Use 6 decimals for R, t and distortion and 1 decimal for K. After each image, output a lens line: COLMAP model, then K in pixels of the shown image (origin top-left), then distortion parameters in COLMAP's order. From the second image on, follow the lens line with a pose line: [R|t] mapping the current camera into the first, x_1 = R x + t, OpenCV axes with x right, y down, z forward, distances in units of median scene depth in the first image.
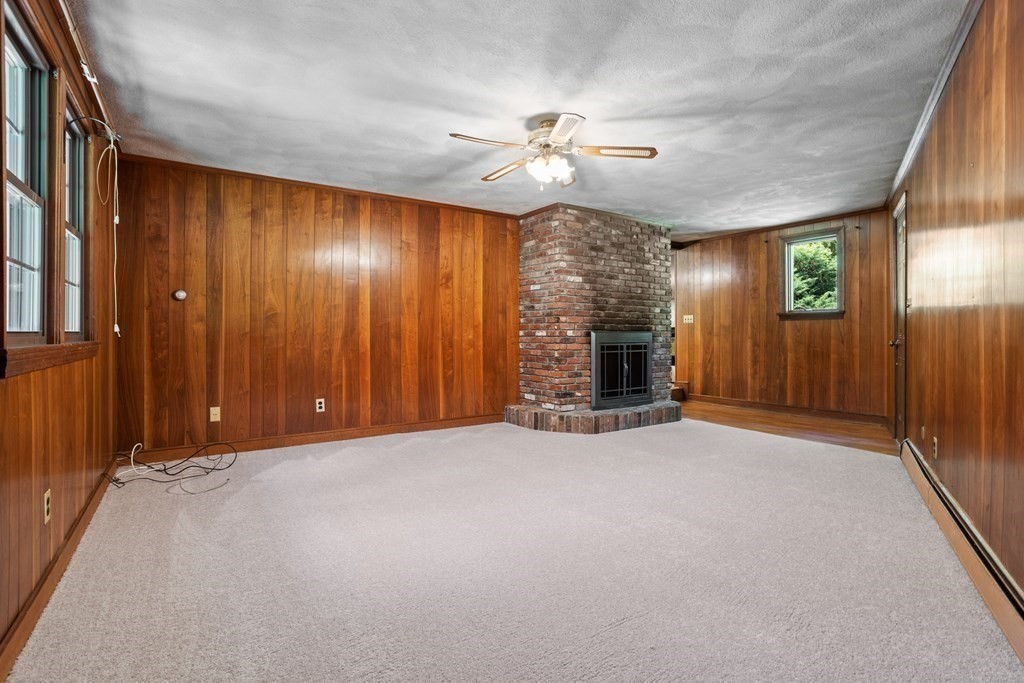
lens RADIAL K [[496.9, 0, 514.5], [0, 496.9, 334.5], [0, 0, 1]] dist [-0.060548, 0.034215]
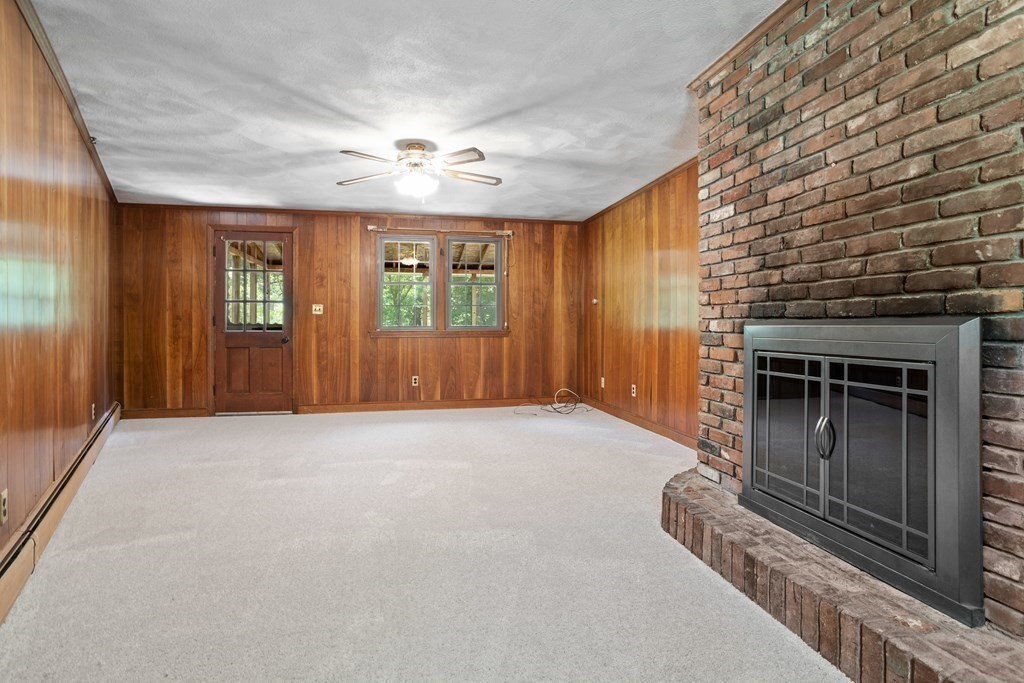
lens RADIAL K [[496.9, 0, 514.5], [0, 496.9, 334.5], [0, 0, 1]] dist [-0.060548, 0.034215]
pose [[-0.368556, 0.016186, -0.929464, 0.613935], [0.000330, 0.999851, 0.017281, -0.002432], [0.929605, 0.006062, -0.368507, 0.947698]]
